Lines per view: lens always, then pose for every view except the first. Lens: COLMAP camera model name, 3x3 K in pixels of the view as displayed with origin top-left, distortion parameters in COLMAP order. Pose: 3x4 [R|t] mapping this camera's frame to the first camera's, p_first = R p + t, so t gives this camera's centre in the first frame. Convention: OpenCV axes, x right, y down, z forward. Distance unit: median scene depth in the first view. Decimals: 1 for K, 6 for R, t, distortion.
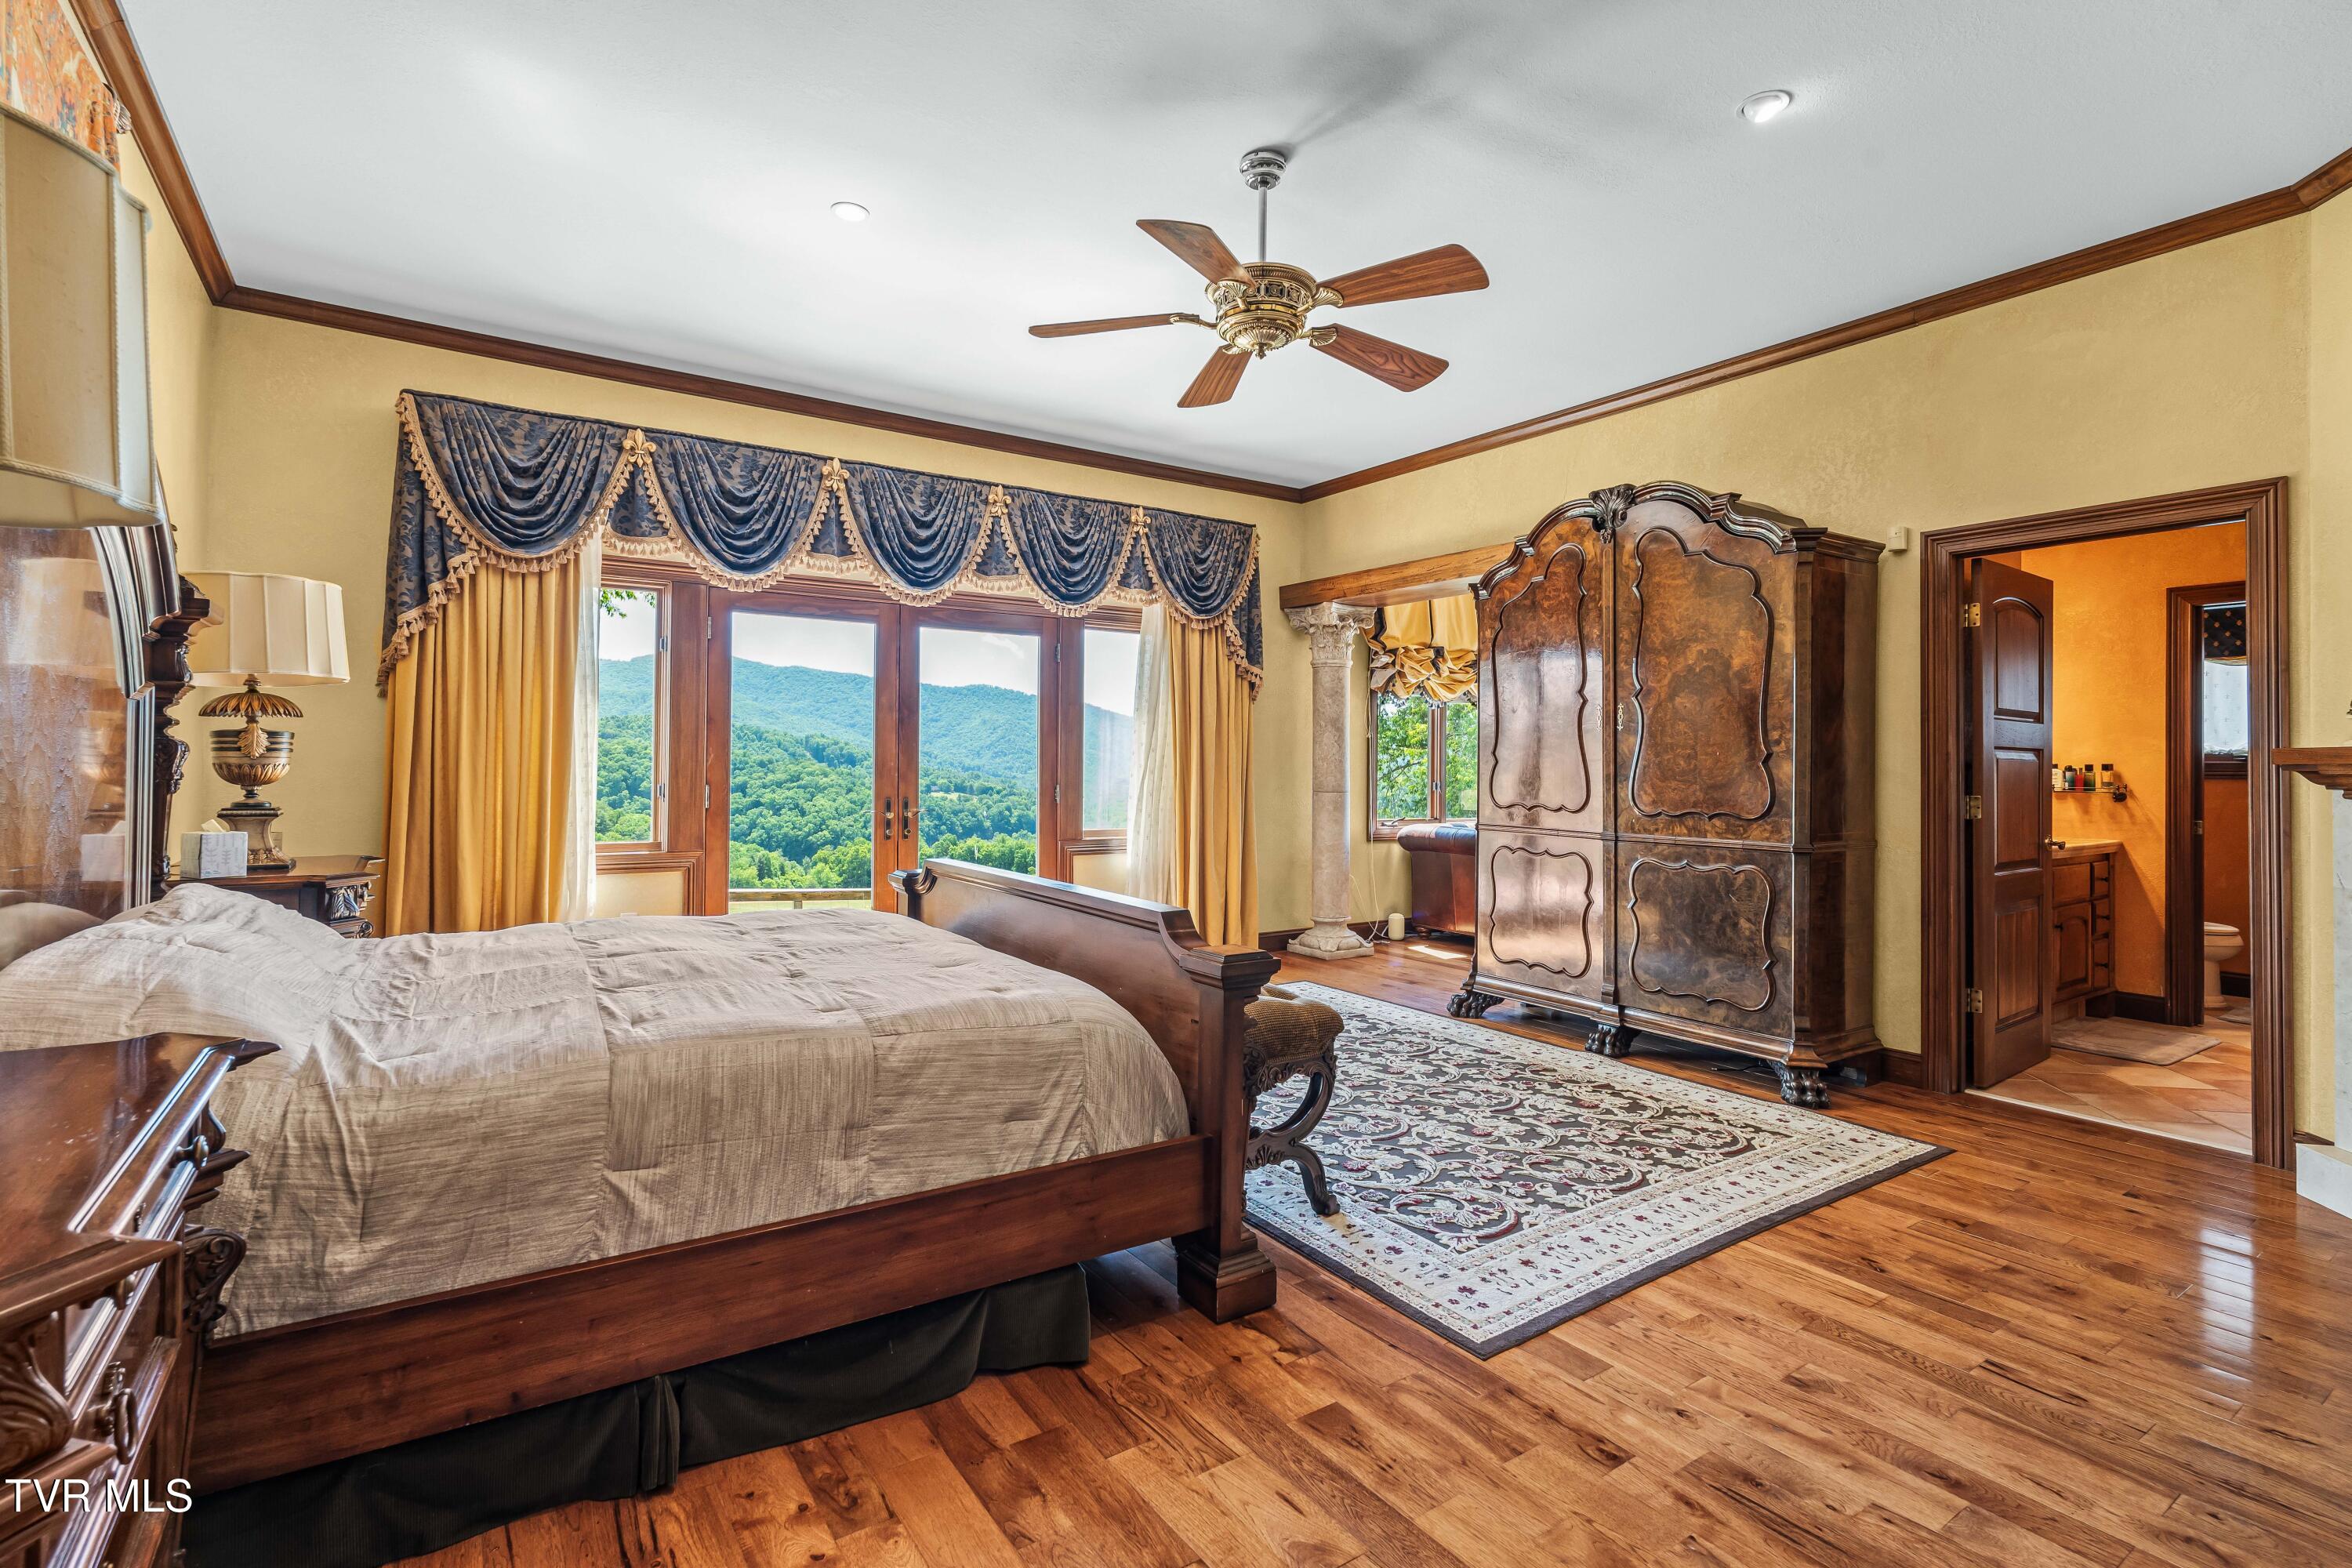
lens RADIAL K [[1101.1, 0, 1188.6], [0, 1101.1, 753.1], [0, 0, 1]] dist [0.001550, -0.000220]
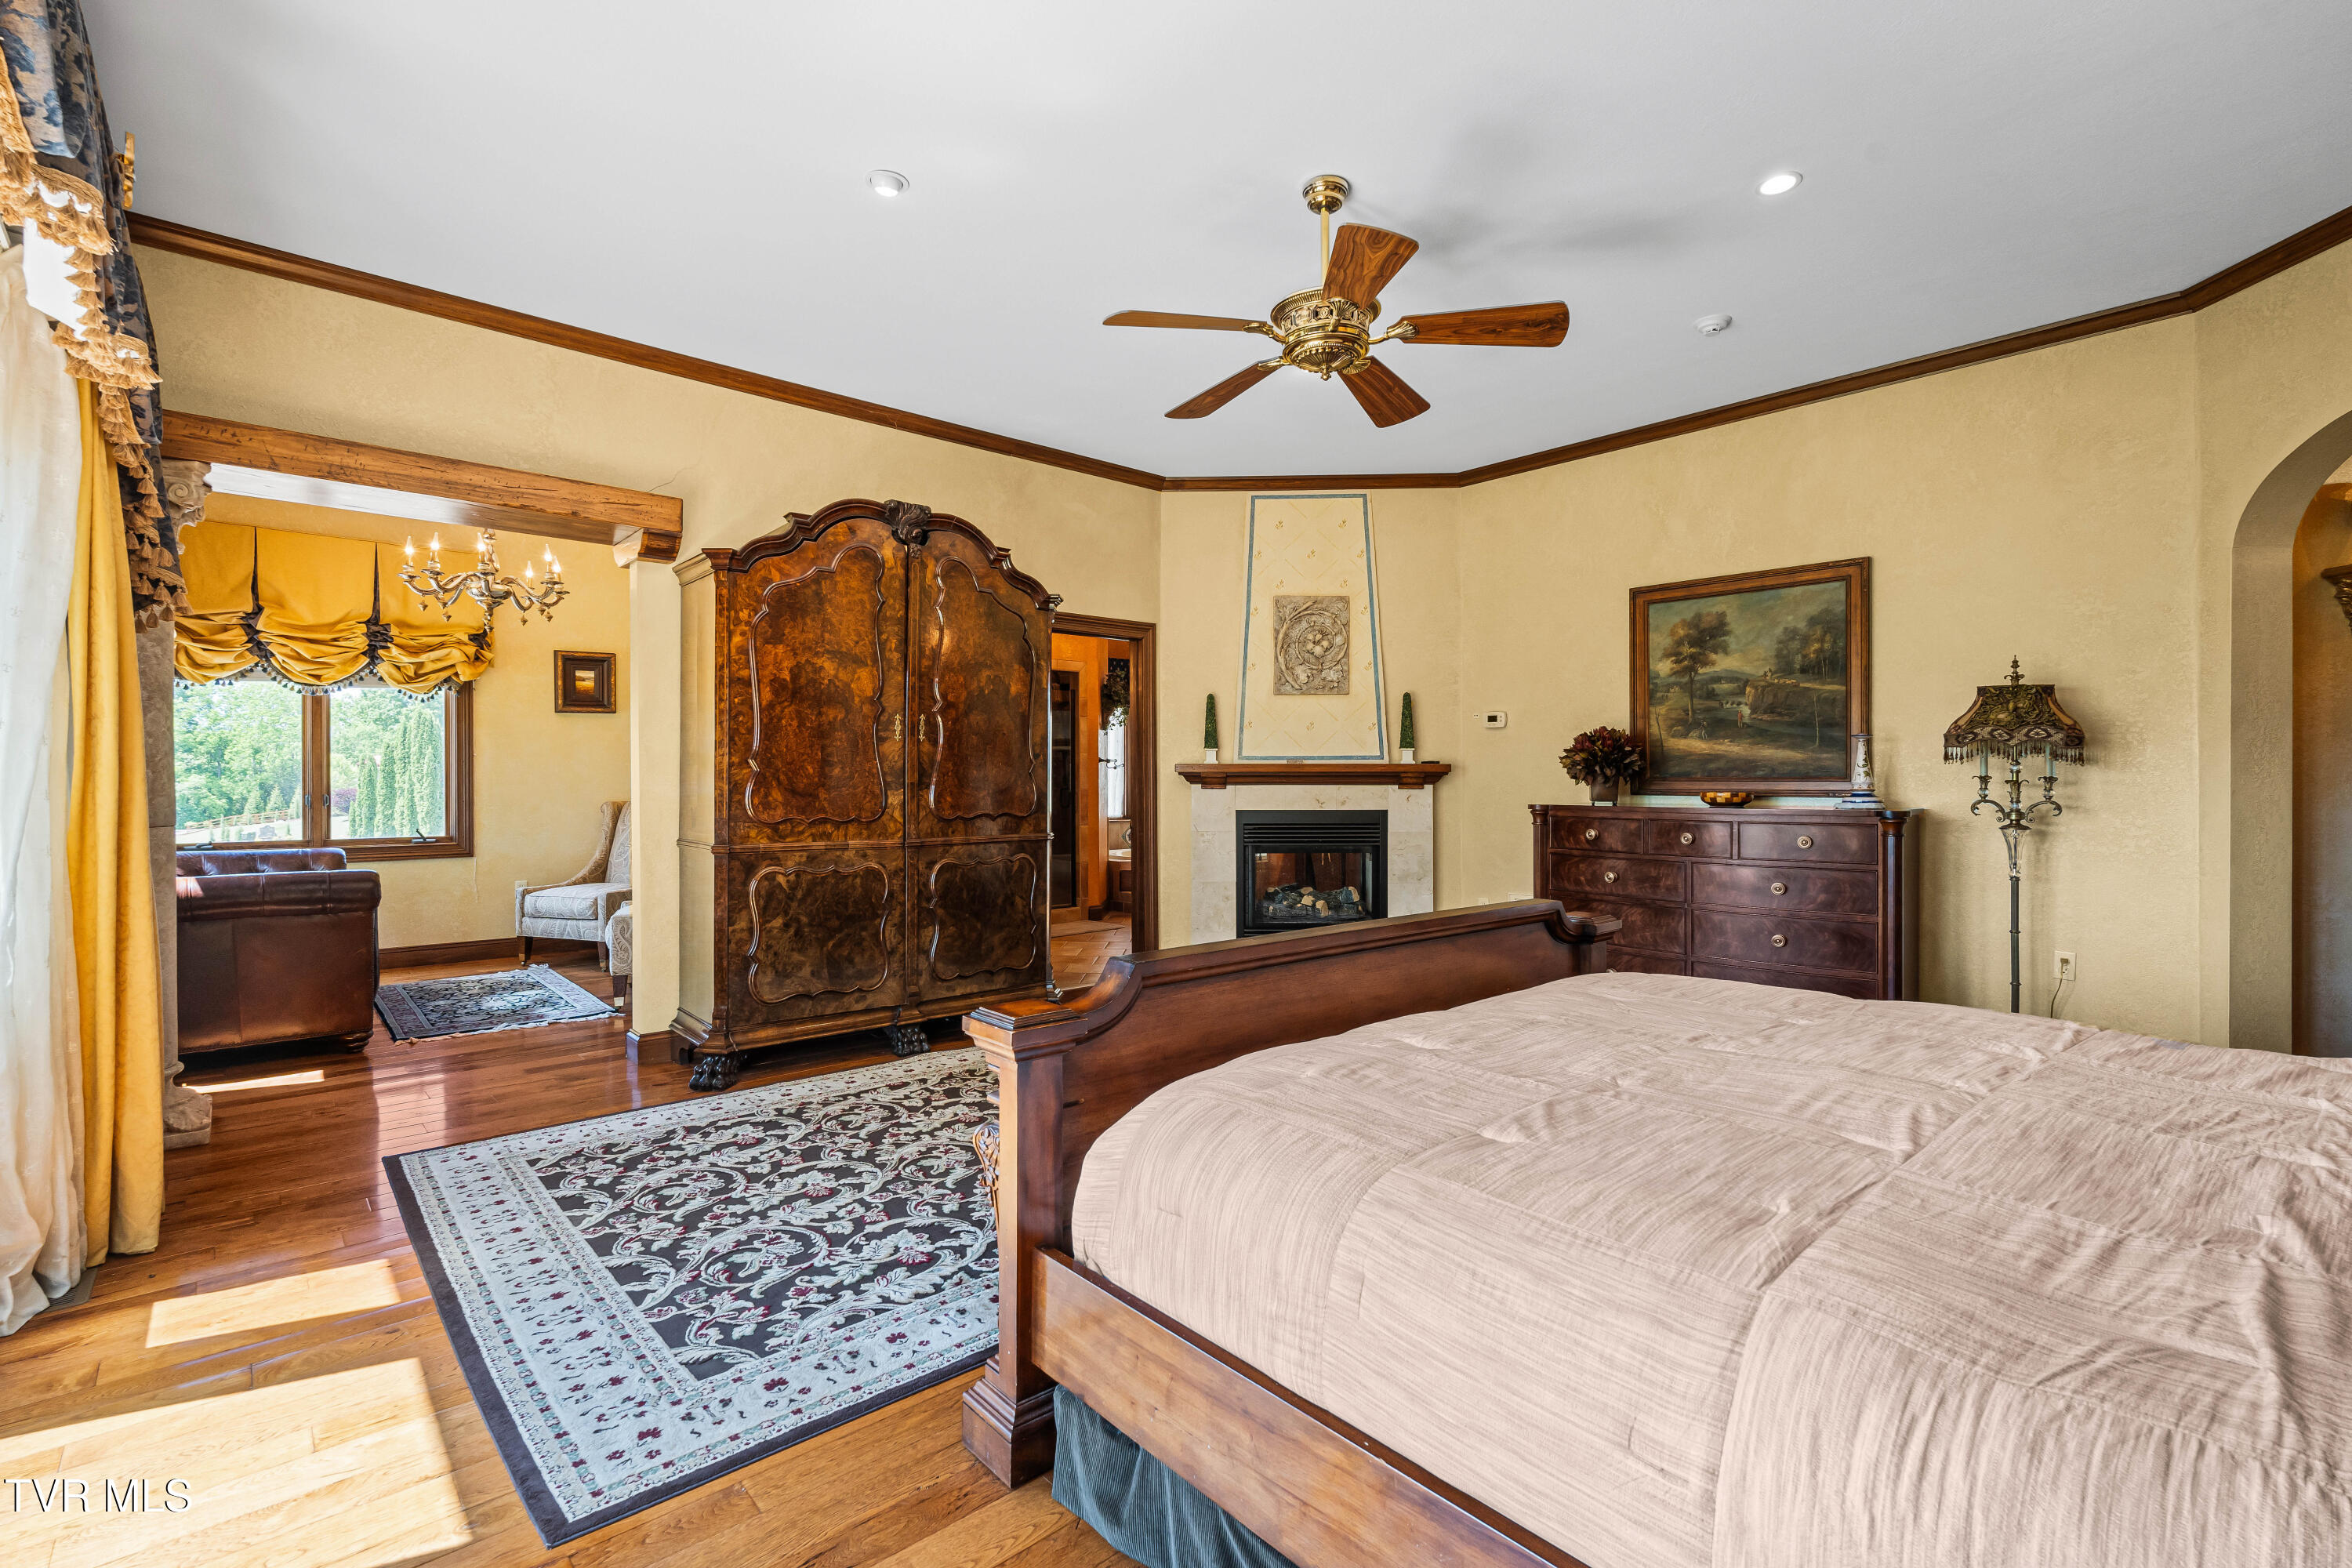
lens RADIAL K [[1052.0, 0, 1178.3], [0, 1052.0, 780.7], [0, 0, 1]] dist [0.000543, -0.000386]
pose [[-0.120612, -0.011874, 0.992629, -0.664086], [-0.013068, 0.999861, 0.010372, 0.004501], [-0.992614, -0.011721, -0.120750, 0.917592]]
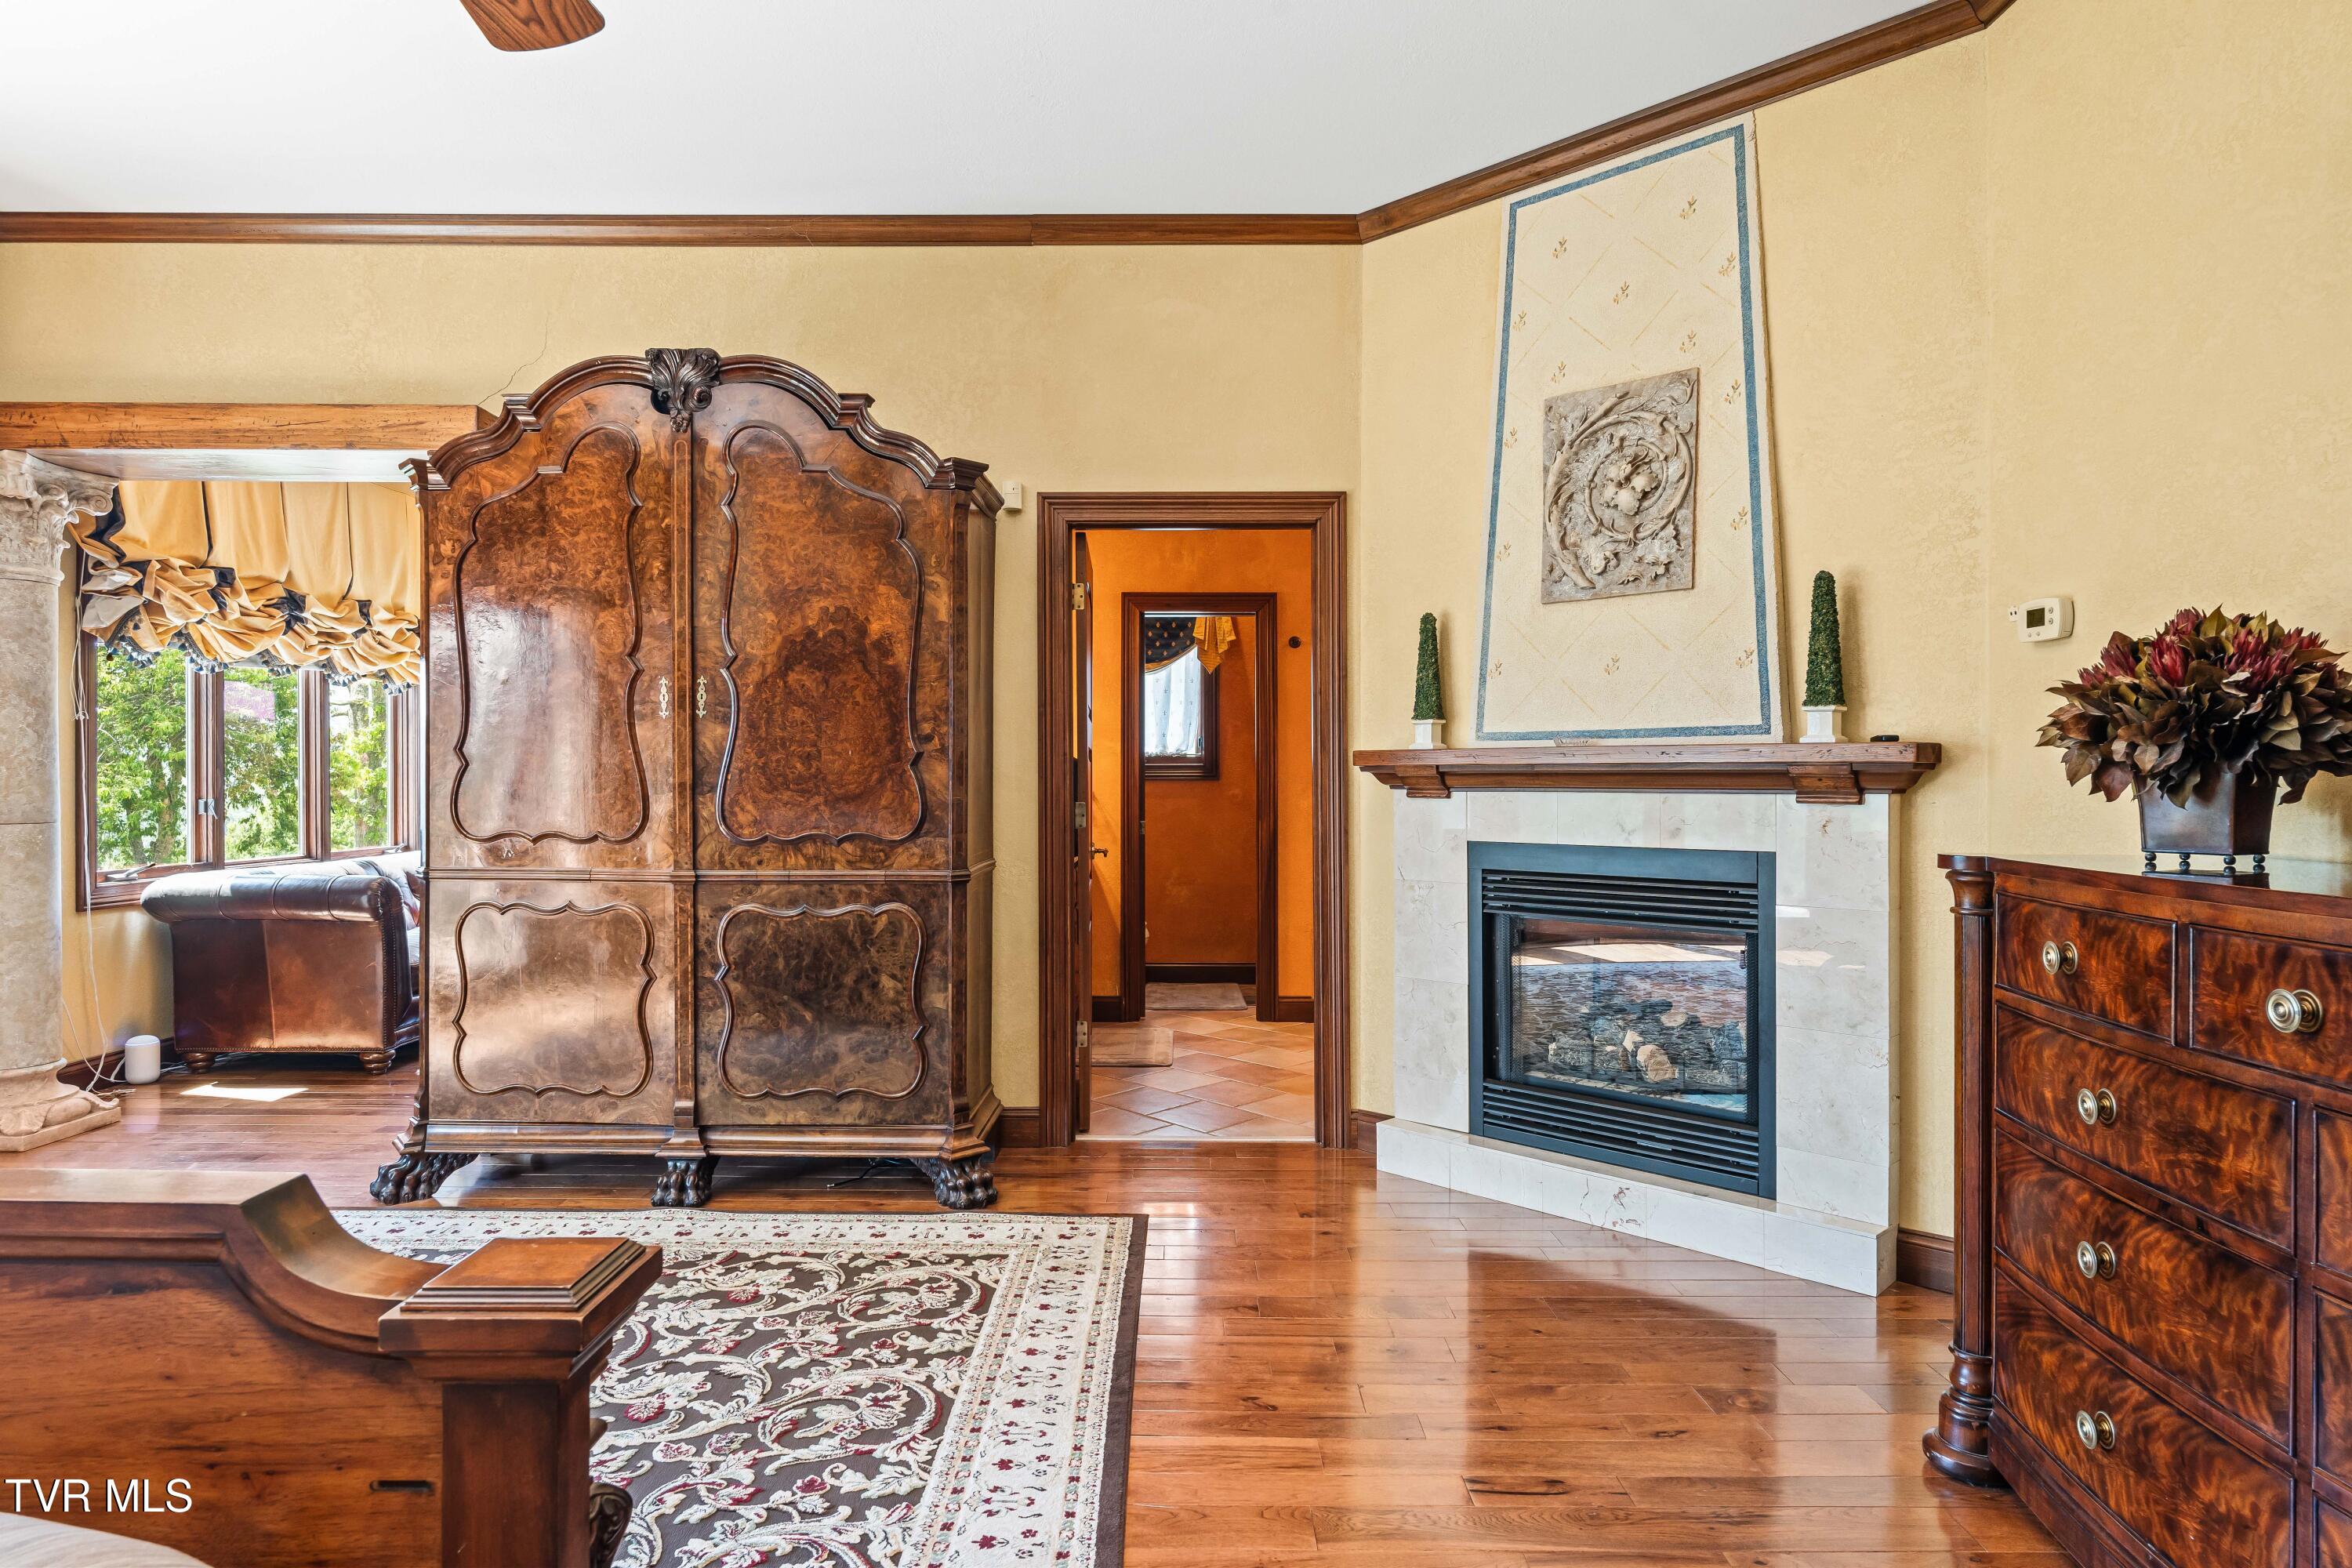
lens RADIAL K [[1340.9, 0, 1178.5], [0, 1340.9, 780.7], [0, 0, 1]] dist [-0.000304, -0.002161]
pose [[0.571832, -0.010975, 0.820297, -0.115961], [-0.005259, 0.999841, 0.017043, 0.002771], [-0.820354, -0.014060, 0.571683, 0.308894]]
